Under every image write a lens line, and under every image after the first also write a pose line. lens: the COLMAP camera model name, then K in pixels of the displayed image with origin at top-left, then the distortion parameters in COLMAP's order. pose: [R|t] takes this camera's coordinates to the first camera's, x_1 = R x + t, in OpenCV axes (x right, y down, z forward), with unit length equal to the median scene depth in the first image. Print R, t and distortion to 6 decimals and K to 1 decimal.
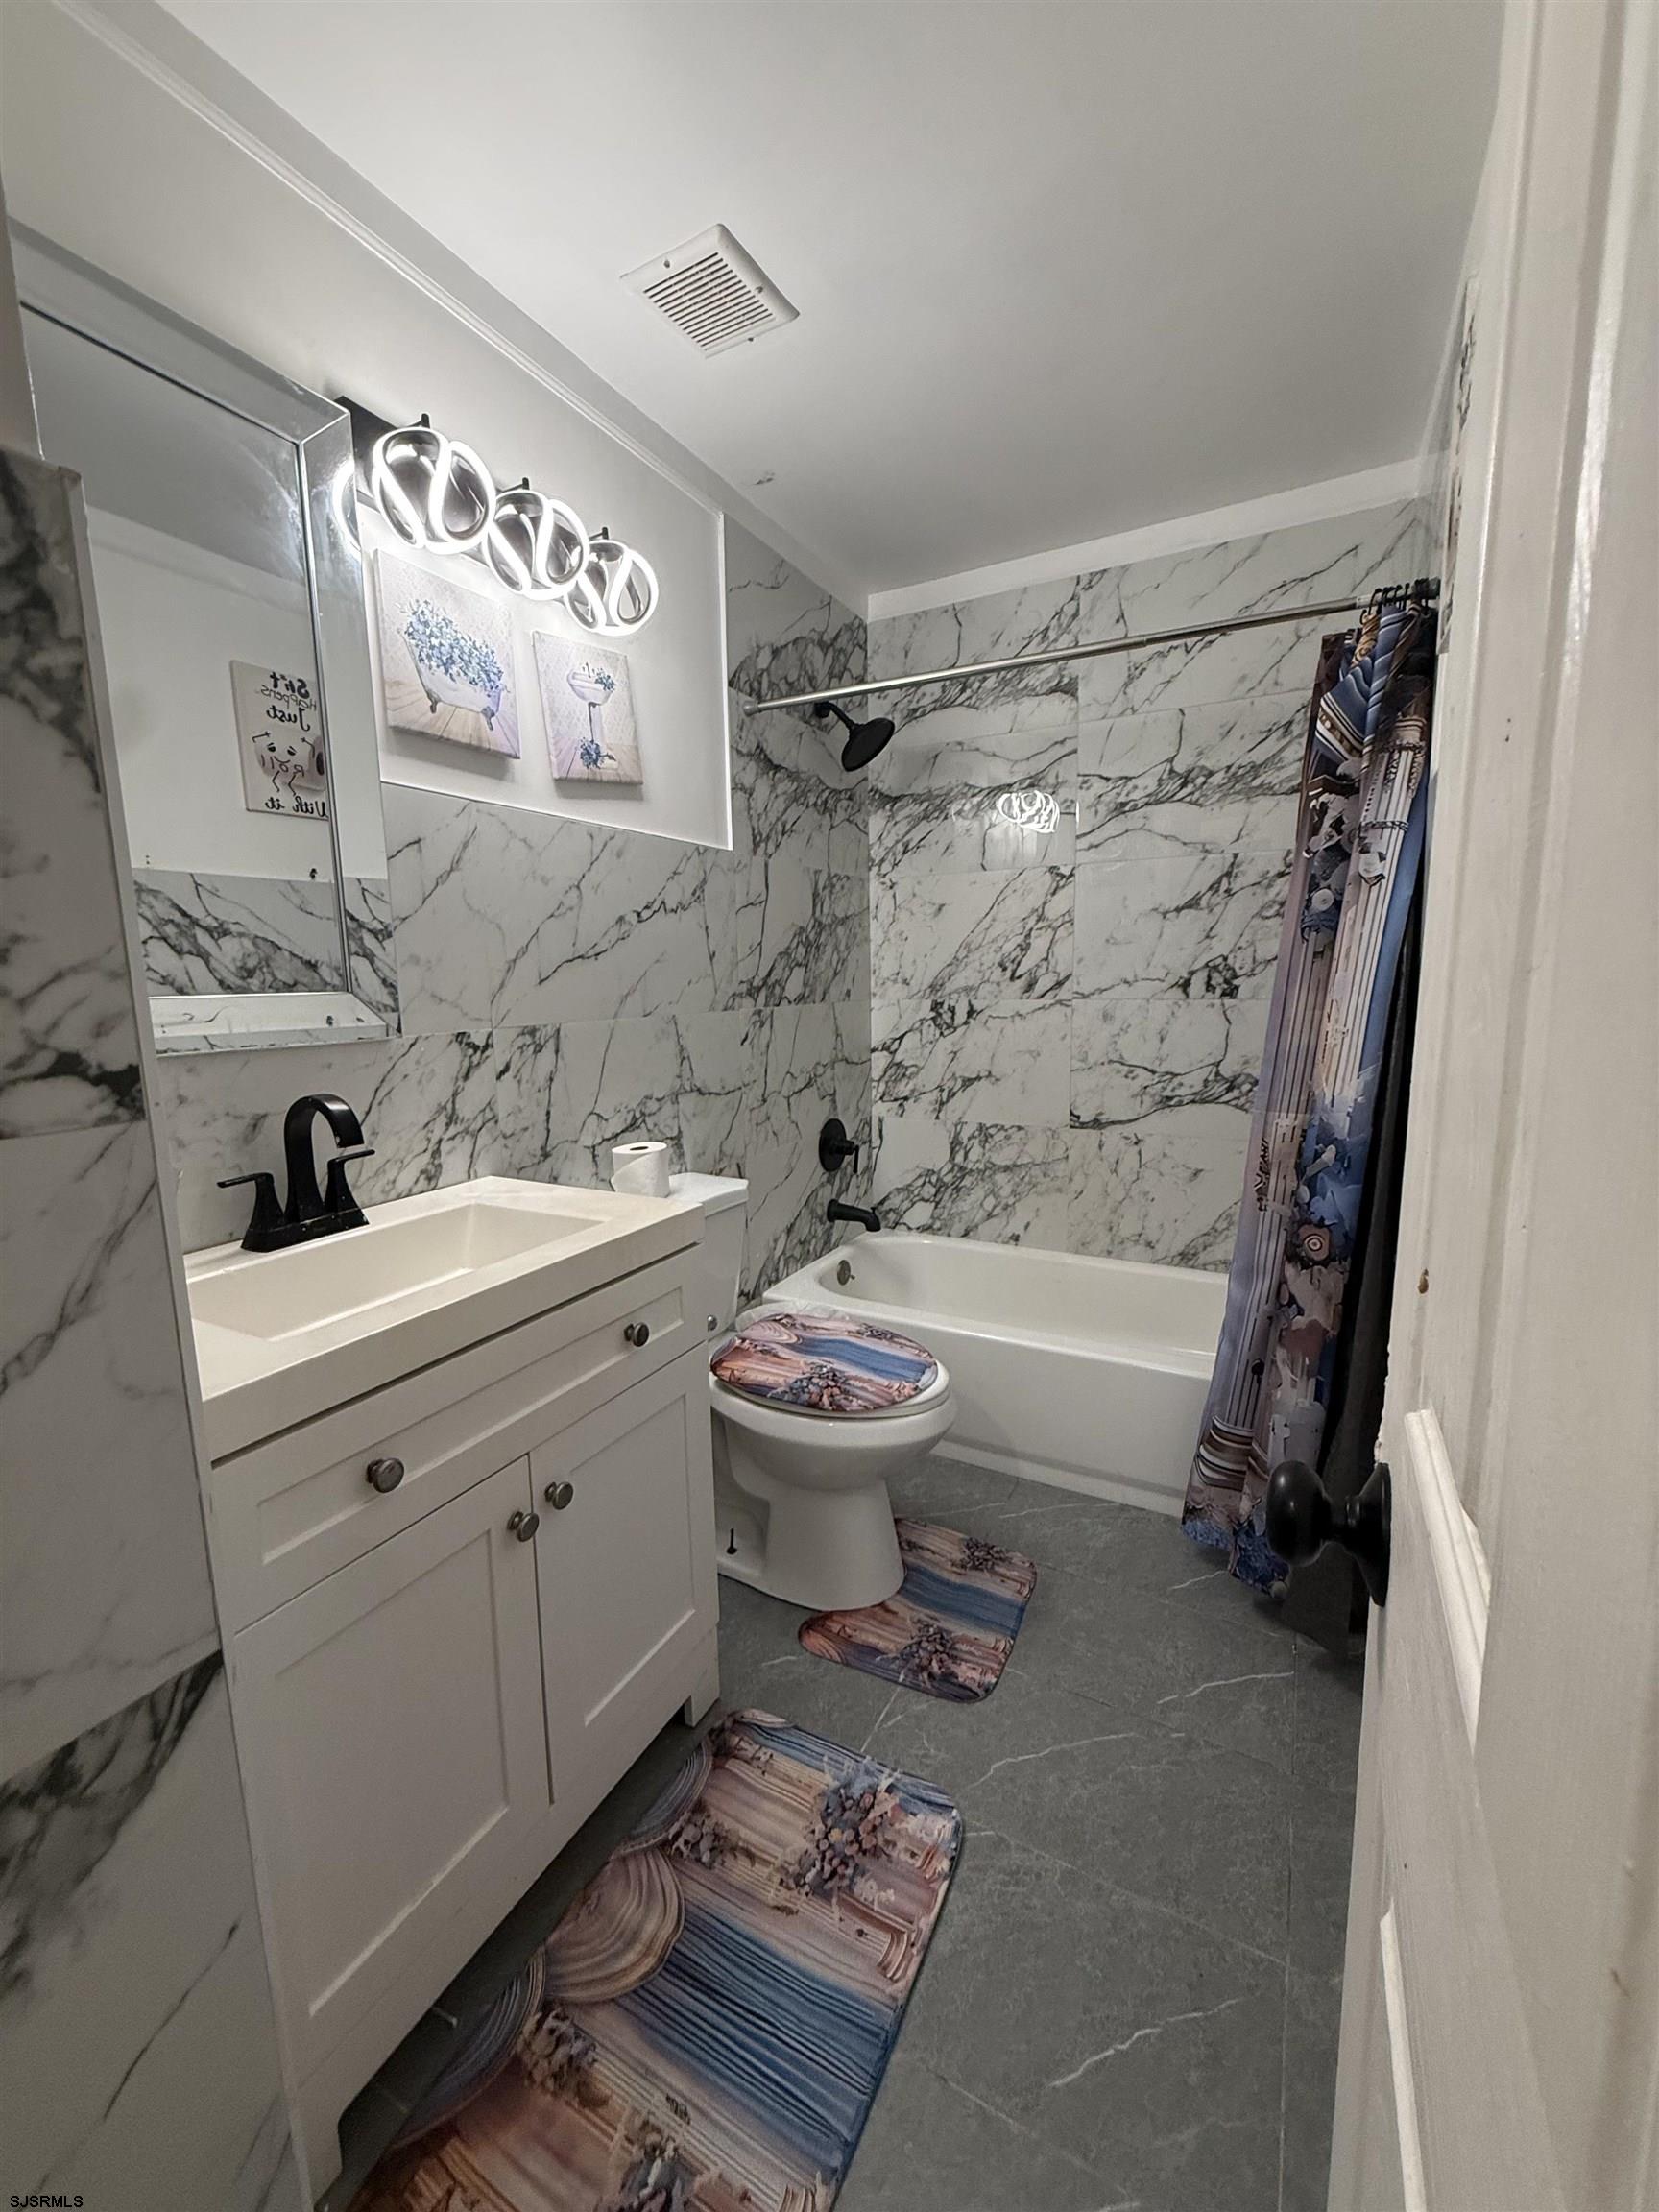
lens RADIAL K [[890.8, 0, 821.3], [0, 890.8, 1105.1], [0, 0, 1]] dist [-0.001124, -0.000541]
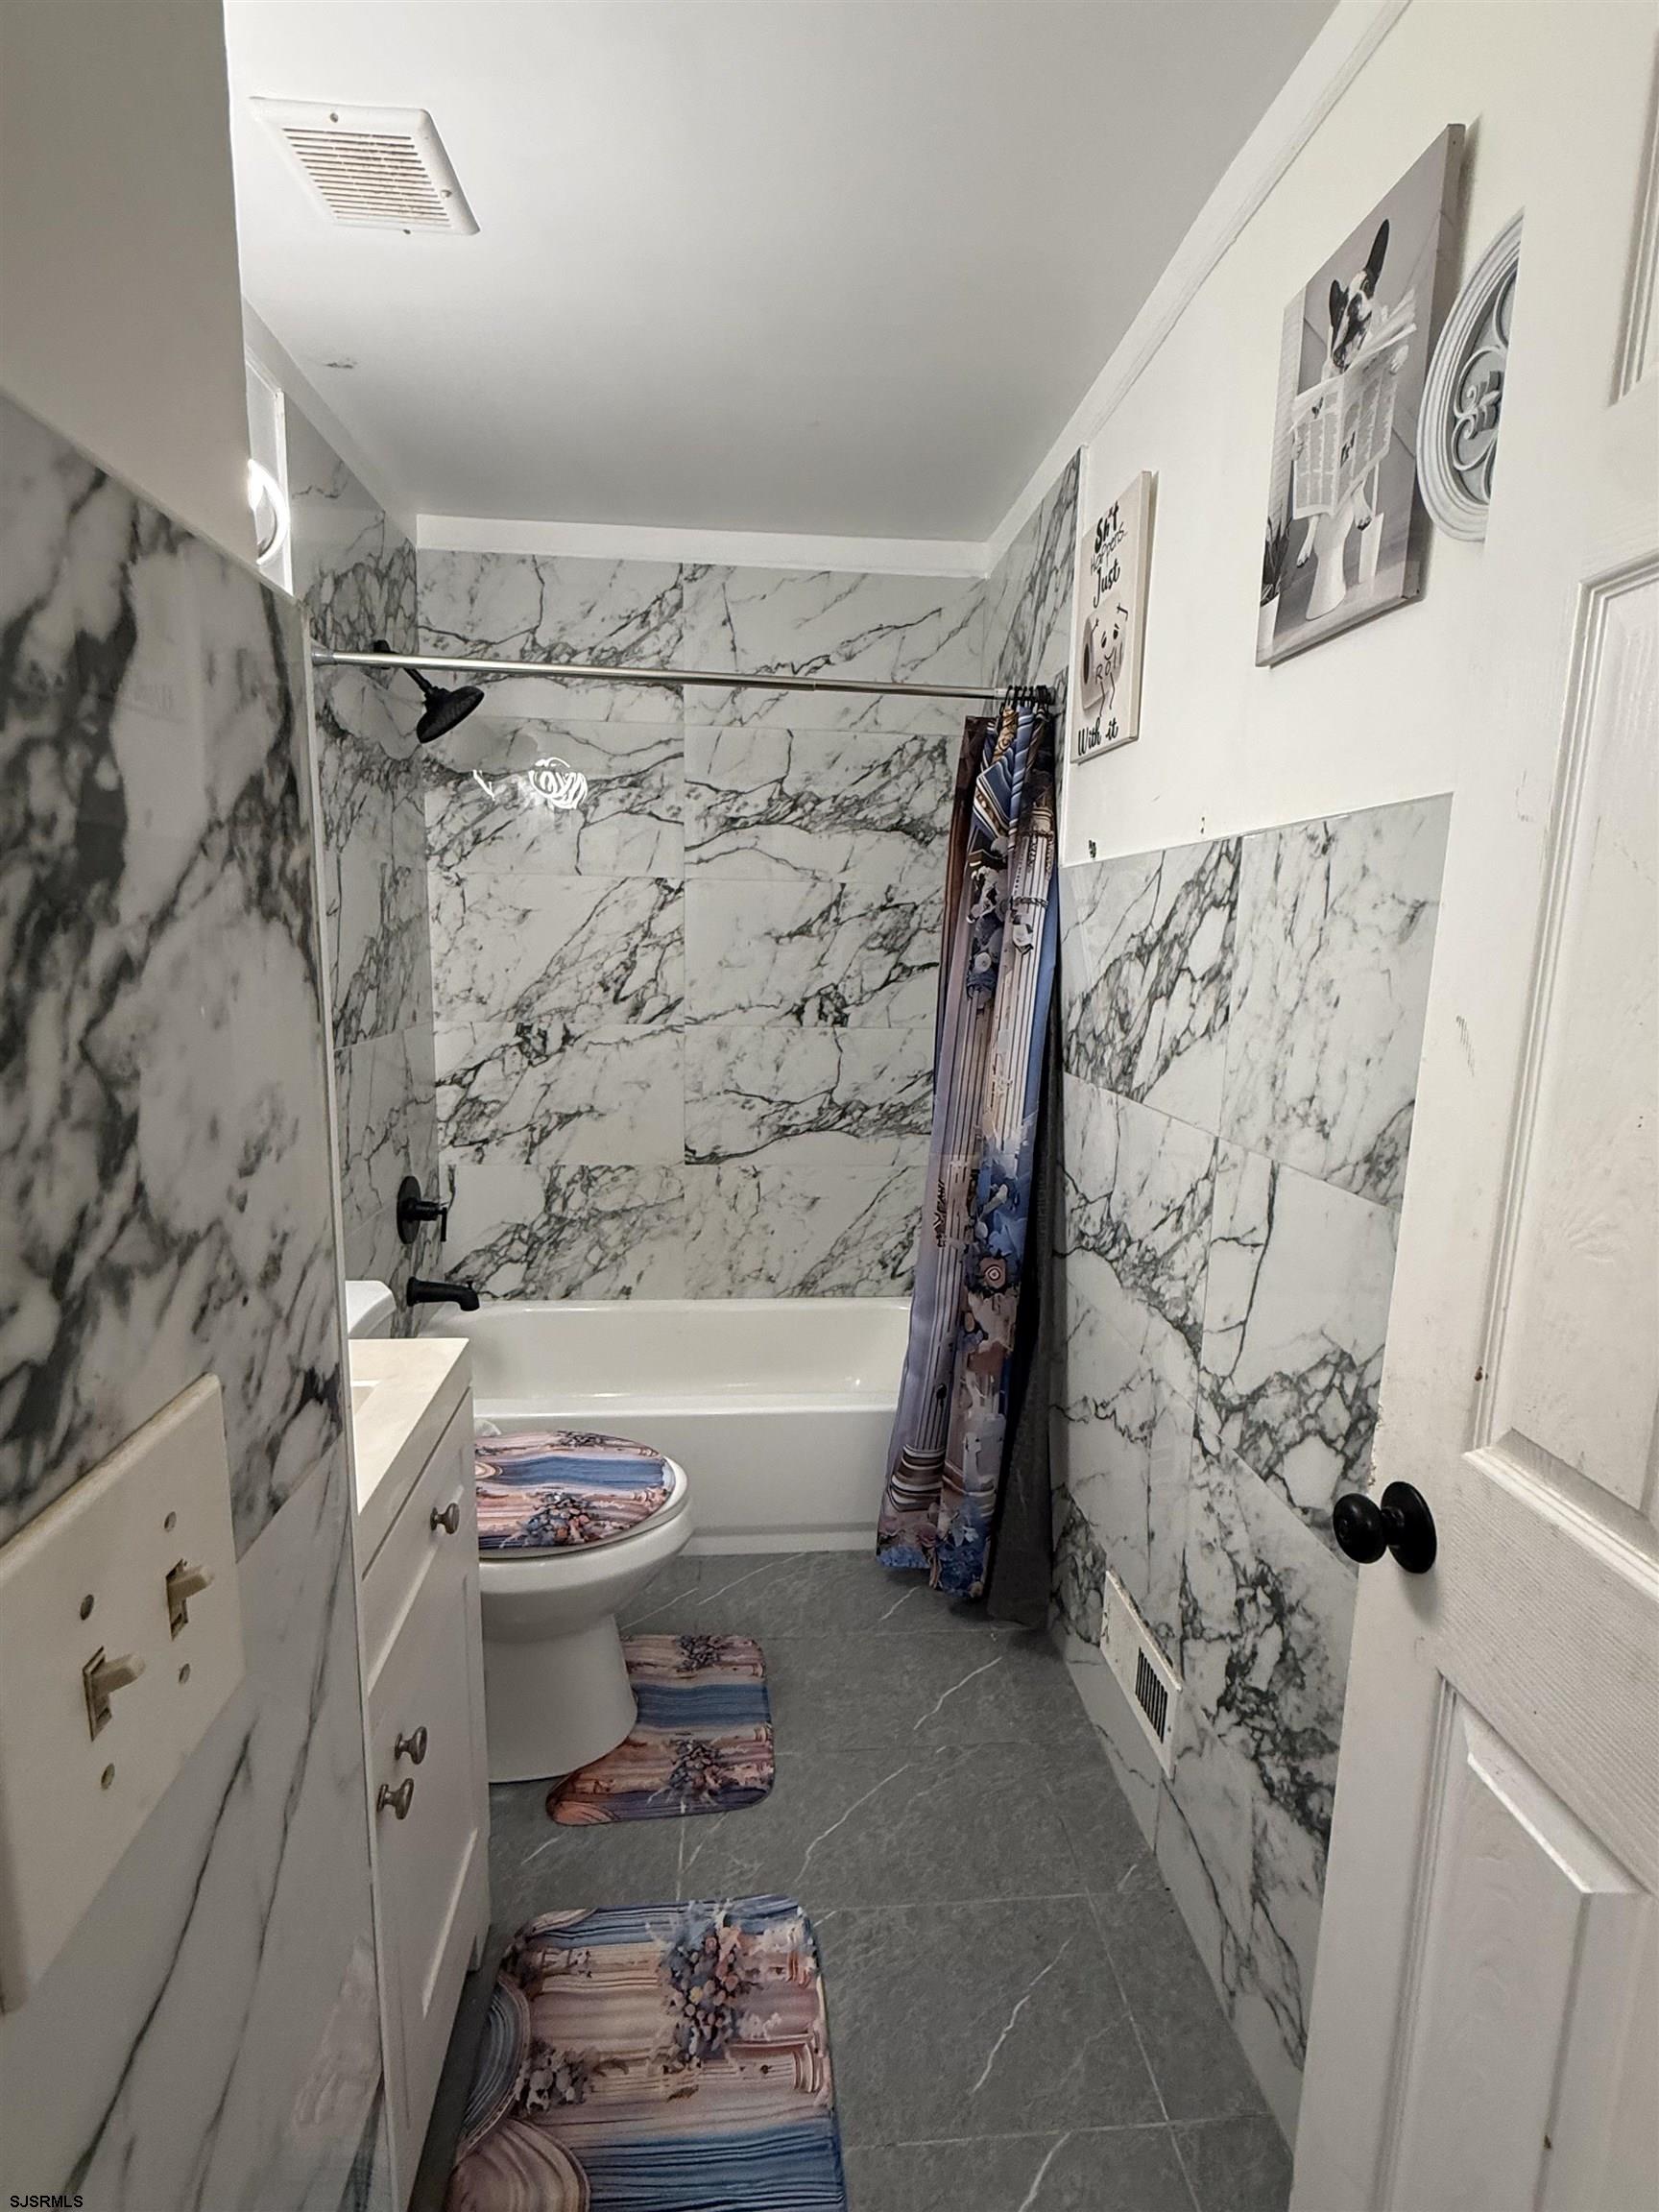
lens RADIAL K [[1074.8, 0, 829.2], [0, 1074.8, 1109.4], [0, 0, 1]] dist [-0.000326, -0.001111]
pose [[0.828888, -0.055886, 0.556616, -0.311731], [0.044108, 0.998429, 0.034562, -0.092656], [-0.557673, -0.004096, 0.830051, -0.000021]]
